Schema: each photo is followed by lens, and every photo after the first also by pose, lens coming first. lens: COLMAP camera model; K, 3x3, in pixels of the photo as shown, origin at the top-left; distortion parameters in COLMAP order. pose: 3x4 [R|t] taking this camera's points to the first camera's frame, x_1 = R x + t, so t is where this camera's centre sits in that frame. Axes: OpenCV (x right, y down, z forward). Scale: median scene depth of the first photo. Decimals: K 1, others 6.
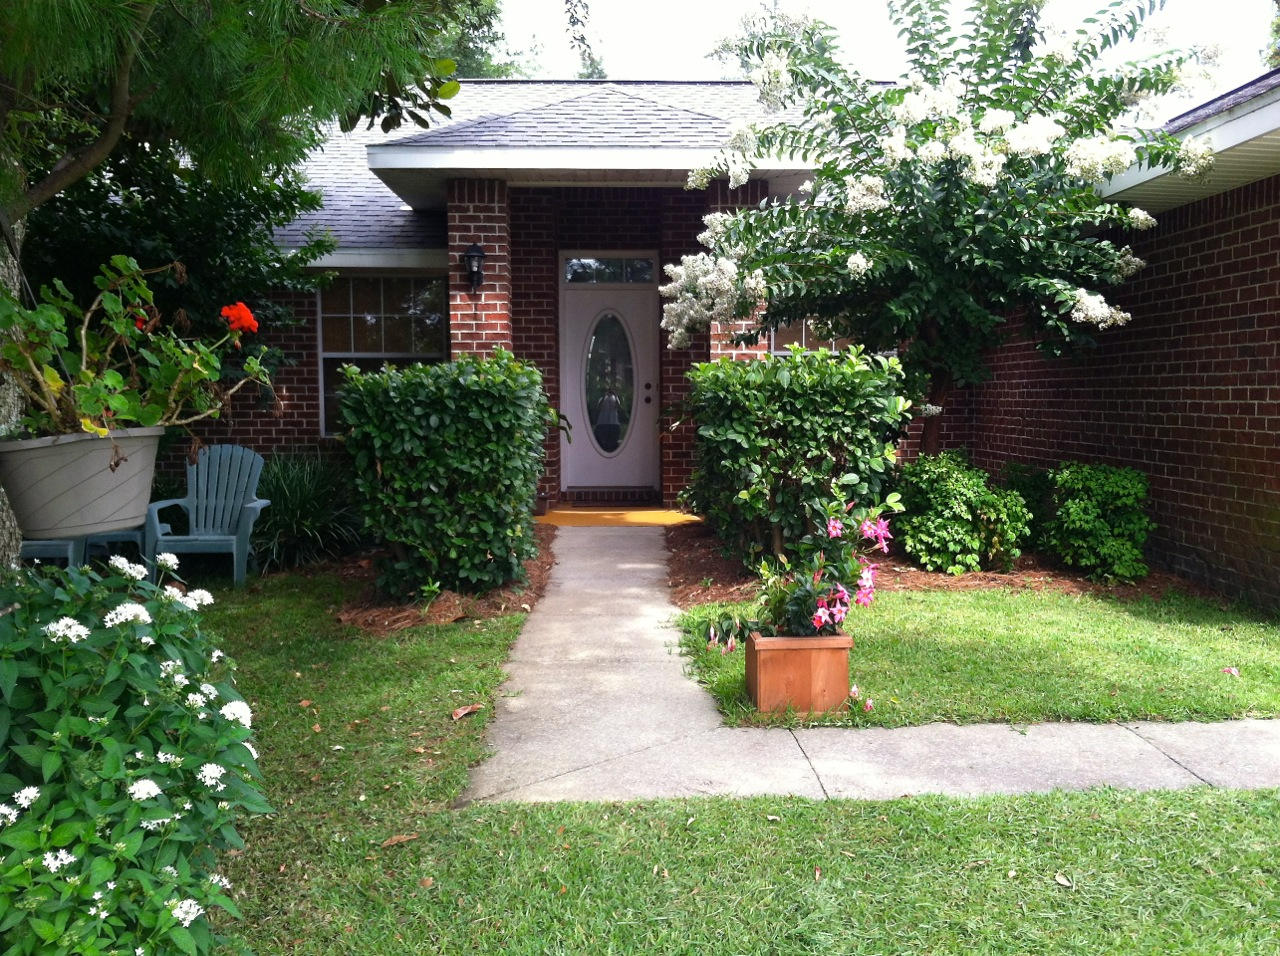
lens RADIAL K [[1301.5, 0, 640.0], [0, 1301.5, 478.0], [0, 0, 1]] dist [0.014287, 0.013115]
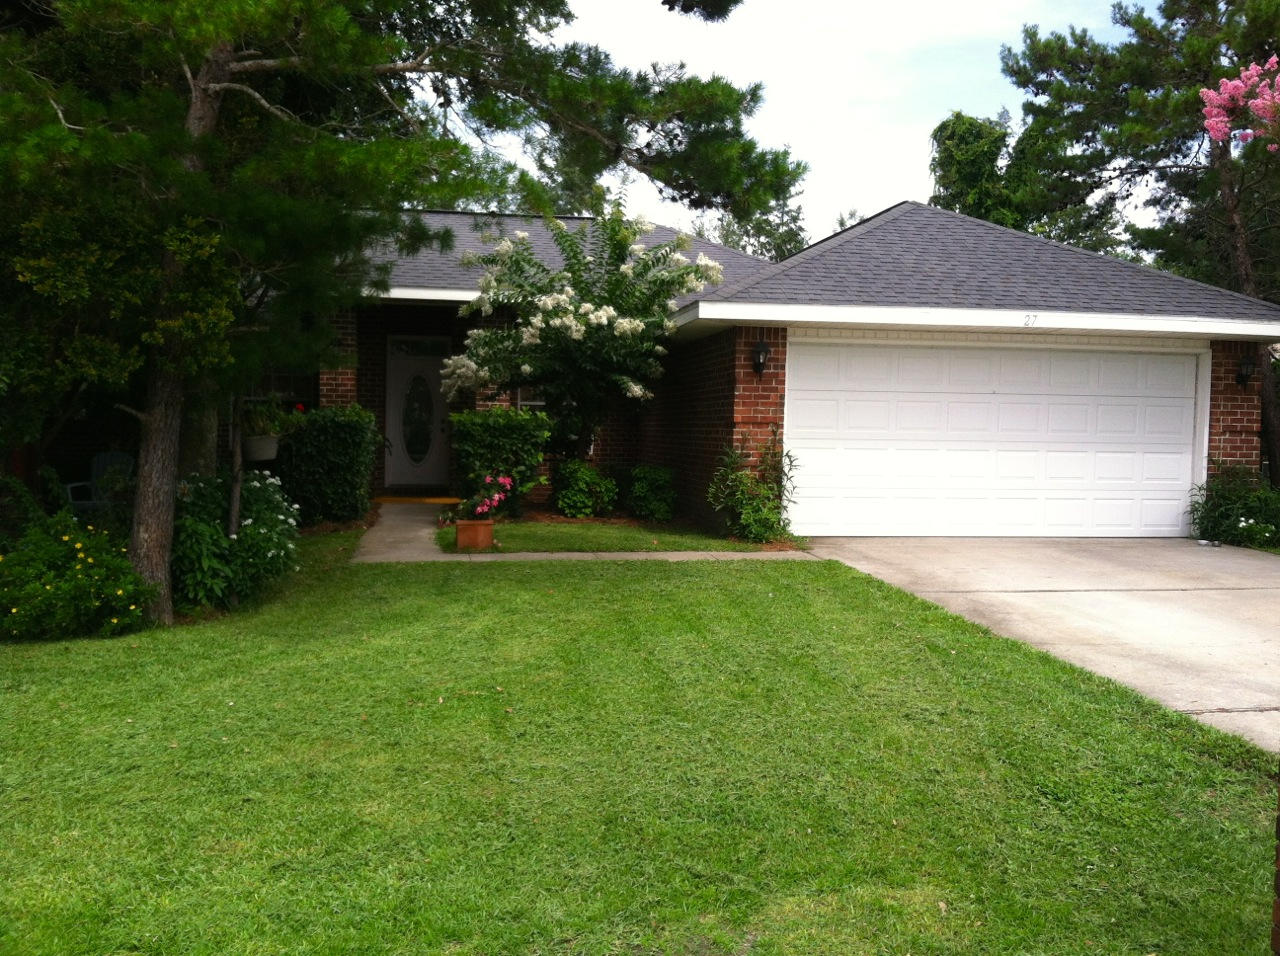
lens RADIAL K [[1278.7, 0, 643.5], [0, 1278.7, 420.9], [0, 0, 1]] dist [0.120067, 0.000692]
pose [[0.990816, 0.019528, 0.133800, 0.069207], [-0.010353, 0.997568, -0.068922, 0.059791], [-0.134820, 0.066904, 0.988609, -1.017087]]
